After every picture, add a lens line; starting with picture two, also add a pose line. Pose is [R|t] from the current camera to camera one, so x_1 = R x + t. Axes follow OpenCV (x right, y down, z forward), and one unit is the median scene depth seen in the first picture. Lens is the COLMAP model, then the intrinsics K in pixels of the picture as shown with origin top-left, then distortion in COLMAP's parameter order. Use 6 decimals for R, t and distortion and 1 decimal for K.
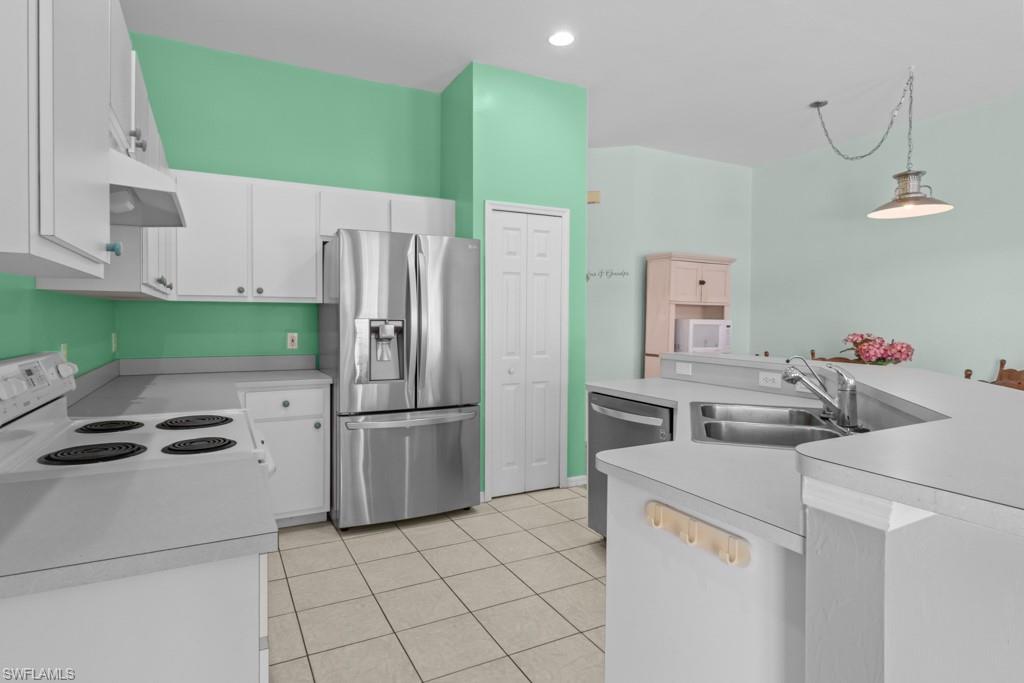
lens RADIAL K [[506.0, 0, 474.9], [0, 506.0, 329.6], [0, 0, 1]] dist [0.002298, 0.001725]
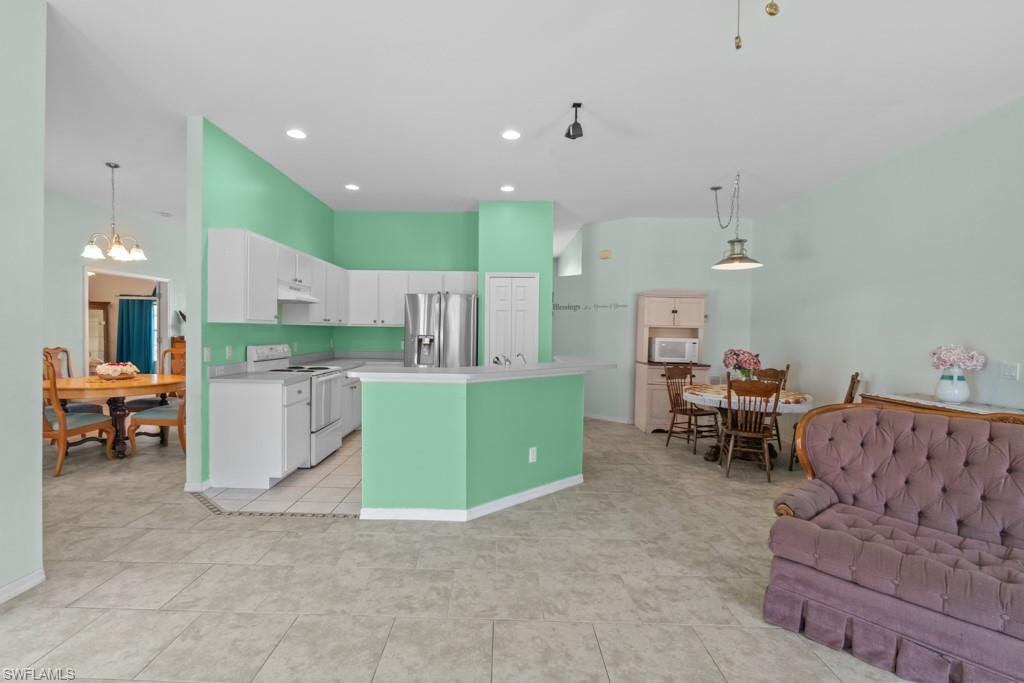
lens RADIAL K [[481.0, 0, 512.0], [0, 481.0, 341.5], [0, 0, 1]] dist [0.000806, 0.000026]
pose [[0.894232, 0.017252, -0.447271, 0.880597], [-0.020004, 0.999799, -0.001431, 0.000483], [0.447157, 0.010227, 0.894397, -0.526668]]
